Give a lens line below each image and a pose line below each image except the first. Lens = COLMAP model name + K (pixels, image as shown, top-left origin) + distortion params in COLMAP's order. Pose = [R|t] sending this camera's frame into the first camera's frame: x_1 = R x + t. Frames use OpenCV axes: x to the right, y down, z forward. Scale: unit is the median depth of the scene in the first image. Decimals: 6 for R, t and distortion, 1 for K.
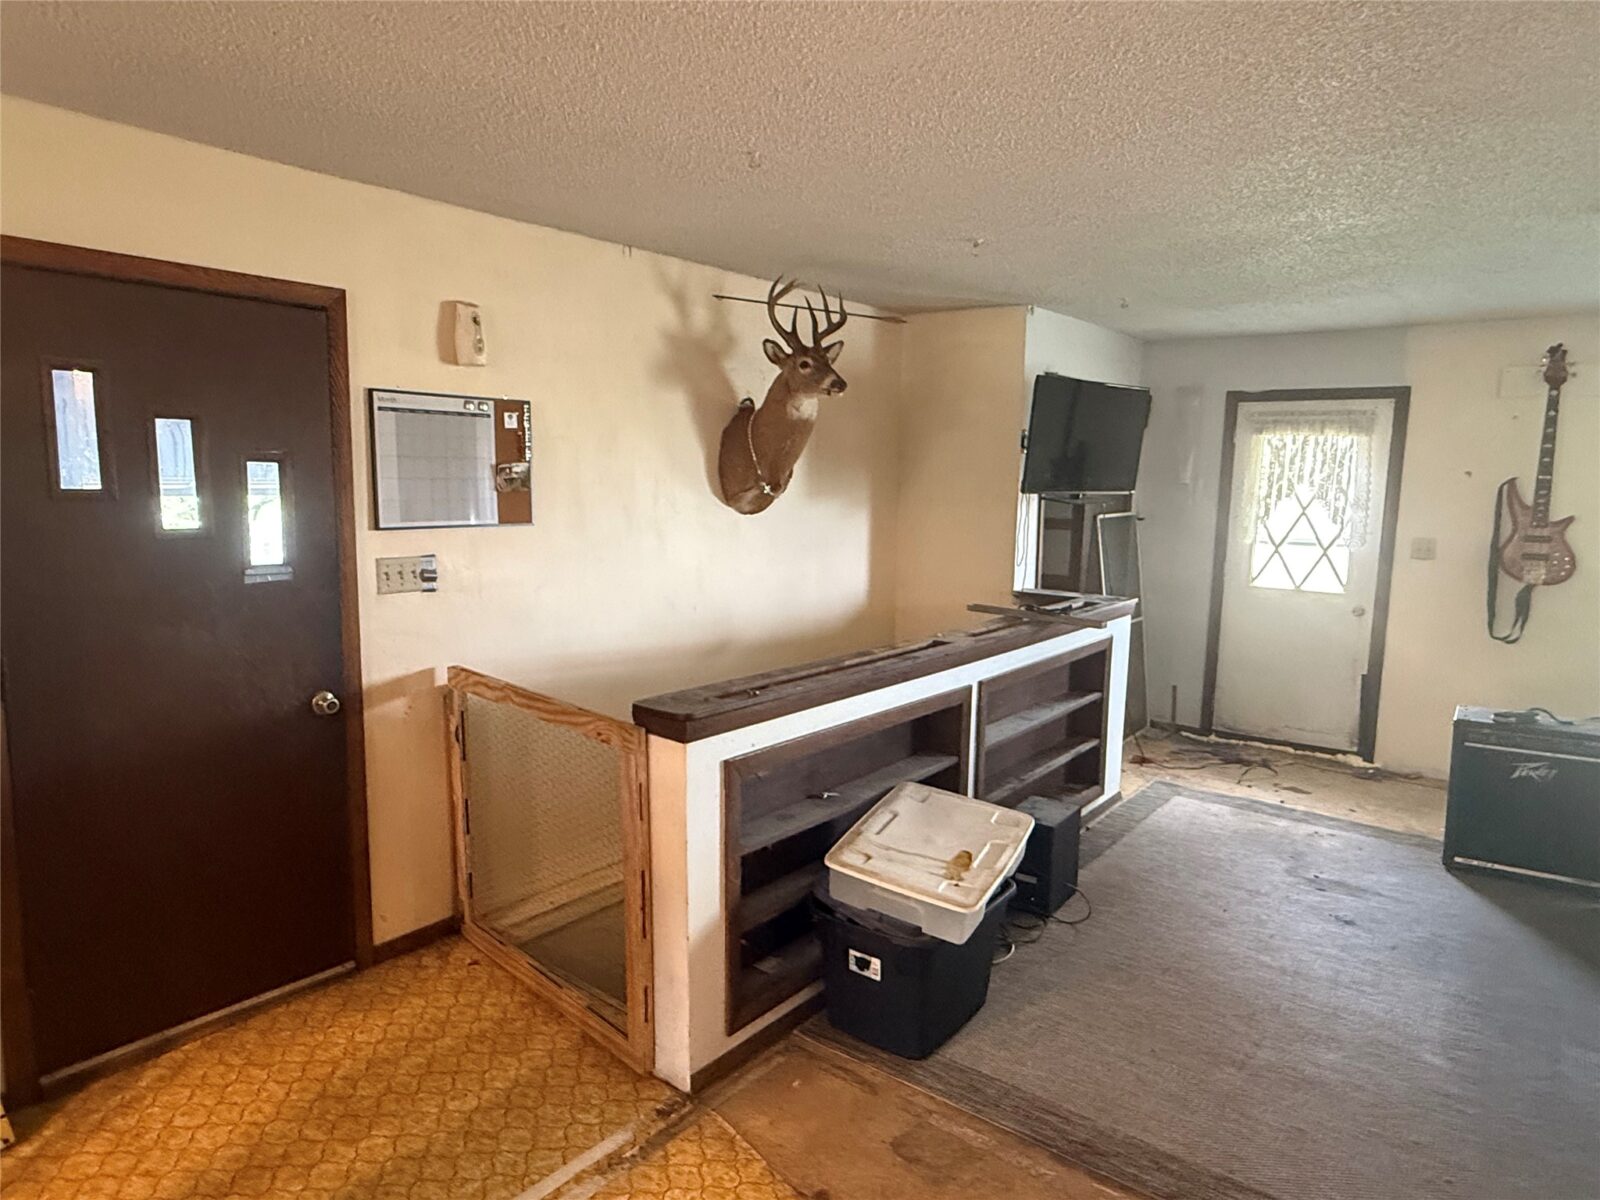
lens RADIAL K [[980.8, 0, 798.9], [0, 980.8, 602.0], [0, 0, 1]] dist [0.001829, 0.002386]
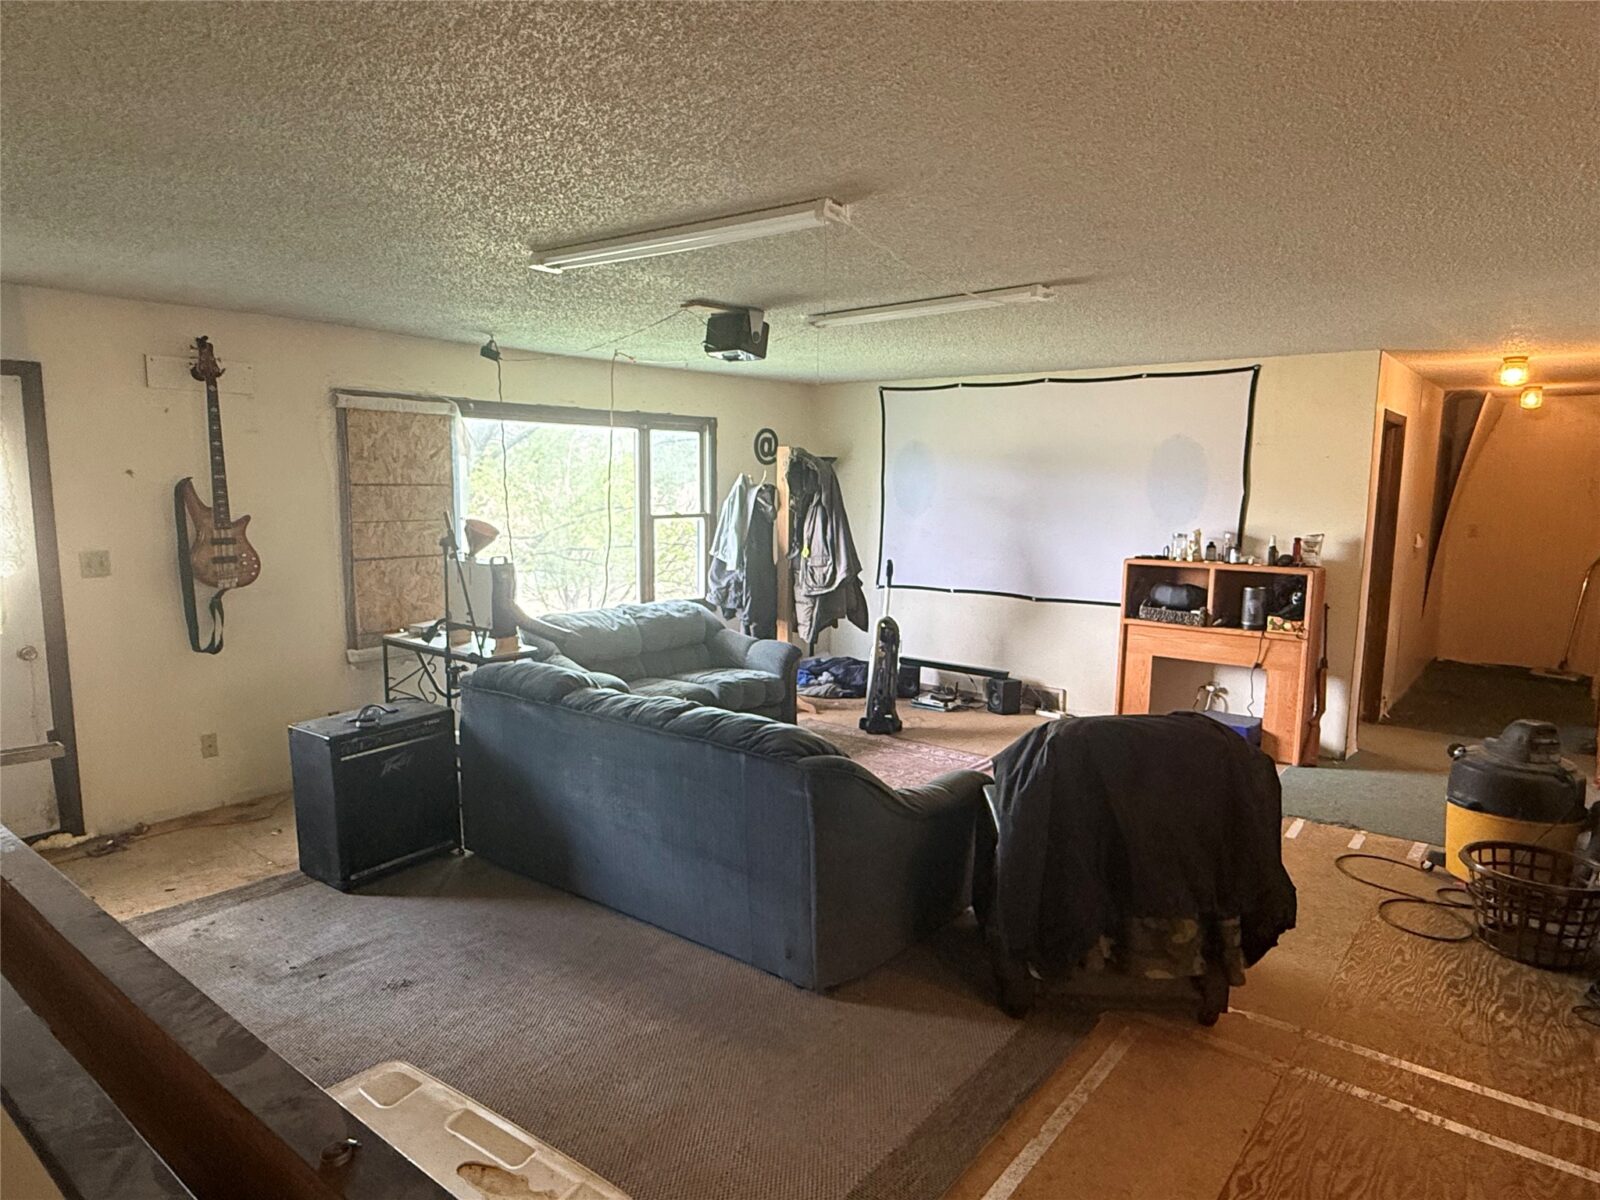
lens RADIAL K [[980.8, 0, 799.0], [0, 980.8, 605.0], [0, 0, 1]] dist [0.001829, 0.002386]
pose [[0.009419, -0.144174, 0.989508, -0.199542], [0.123410, 0.982154, 0.141928, -0.069732], [-0.992311, 0.120778, 0.027043, 0.426425]]
